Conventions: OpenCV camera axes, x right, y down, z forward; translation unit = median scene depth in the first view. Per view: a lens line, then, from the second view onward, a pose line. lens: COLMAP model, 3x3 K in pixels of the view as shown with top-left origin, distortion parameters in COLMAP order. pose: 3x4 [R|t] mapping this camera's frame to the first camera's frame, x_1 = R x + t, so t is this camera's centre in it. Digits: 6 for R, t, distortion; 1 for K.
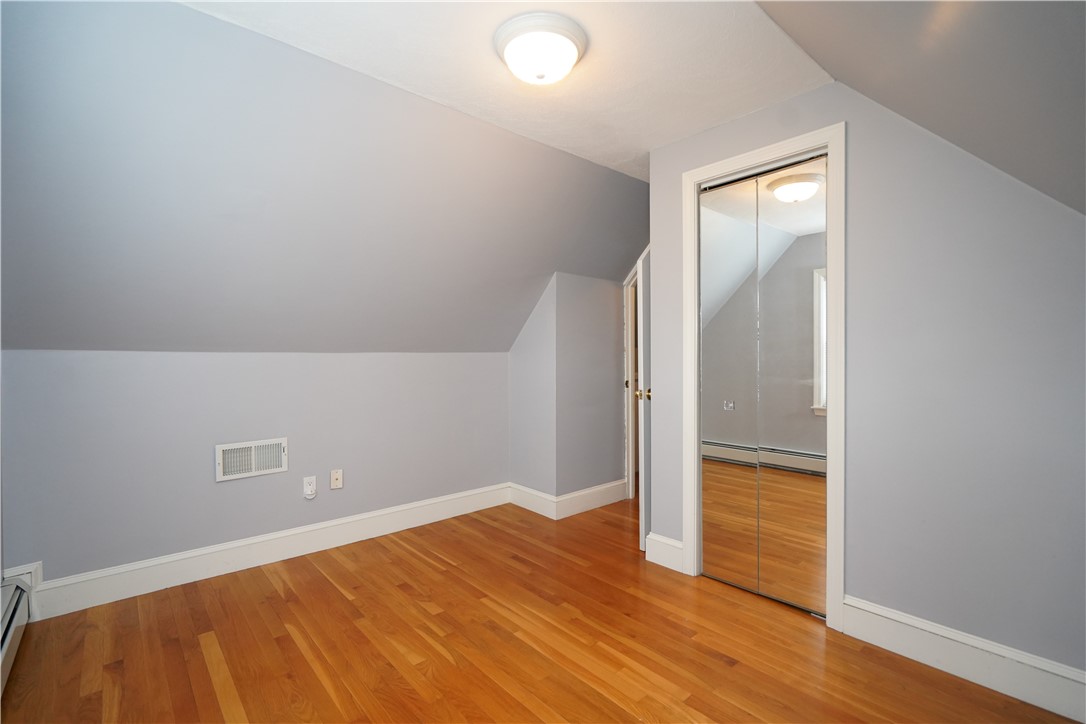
lens RADIAL K [[491.2, 0, 543.0], [0, 491.2, 362.0], [0, 0, 1]] dist [0.000099, 0.000216]
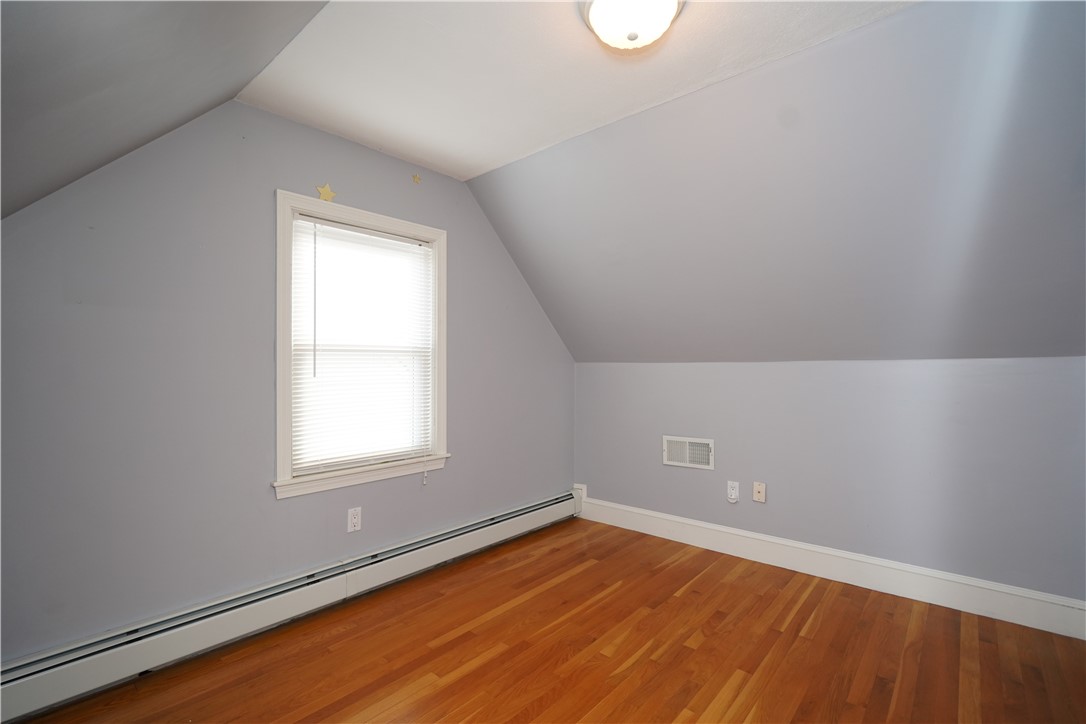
lens RADIAL K [[491.2, 0, 543.0], [0, 491.2, 362.0], [0, 0, 1]] dist [0.000099, 0.000216]
pose [[0.132849, -0.008460, -0.991100, 0.568654], [-0.005367, 0.999943, -0.009255, -0.008454], [0.991122, 0.006549, 0.132796, 0.519839]]
